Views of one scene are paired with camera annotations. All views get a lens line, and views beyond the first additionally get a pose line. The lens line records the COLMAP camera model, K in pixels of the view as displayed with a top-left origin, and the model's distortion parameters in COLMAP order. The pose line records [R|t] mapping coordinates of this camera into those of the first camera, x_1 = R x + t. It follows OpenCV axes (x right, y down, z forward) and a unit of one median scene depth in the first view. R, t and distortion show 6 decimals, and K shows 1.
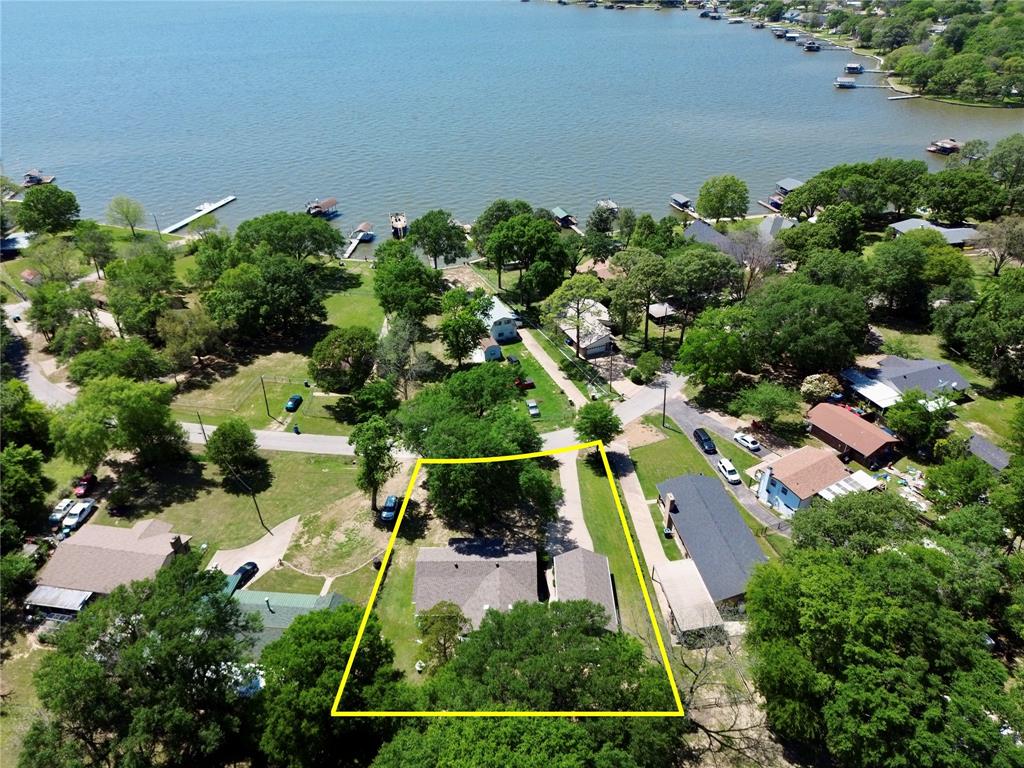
lens RADIAL K [[721.4, 0, 512.0], [0, 721.4, 384.0], [0, 0, 1]] dist [0.064197, -0.067157]
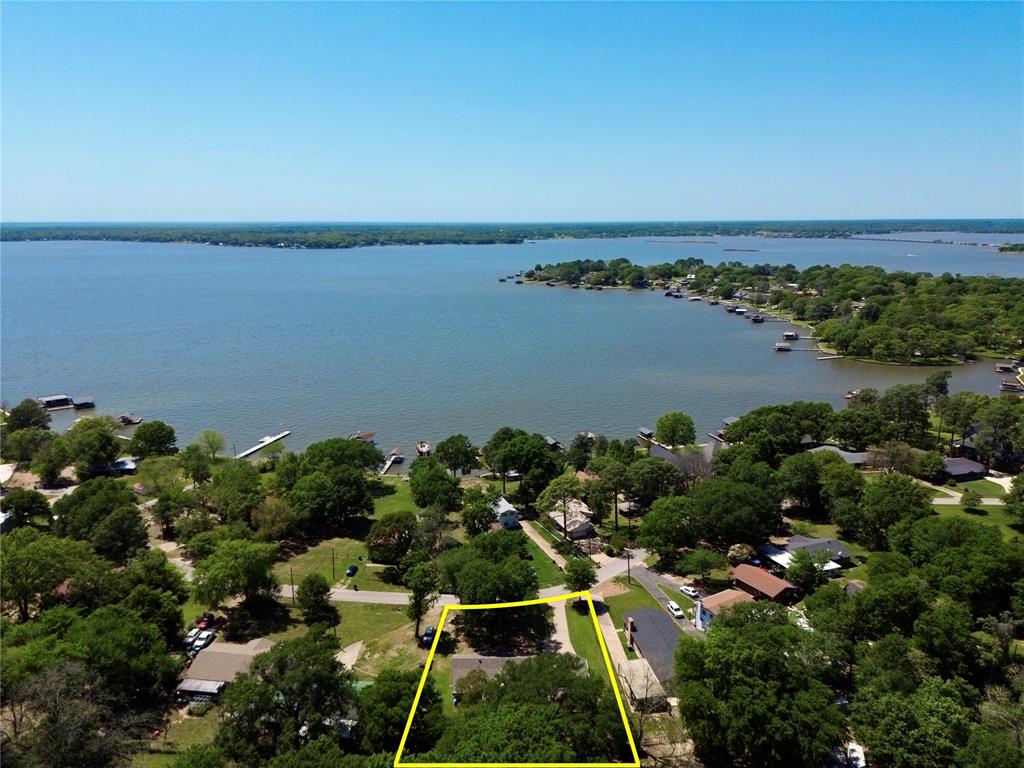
lens RADIAL K [[721.4, 0, 512.0], [0, 721.4, 384.0], [0, 0, 1]] dist [0.064197, -0.067157]
pose [[0.999972, -0.001395, 0.007402, -0.015969], [0.003771, 0.943396, -0.331646, 0.138940], [-0.006520, 0.331665, 0.943375, -0.352109]]
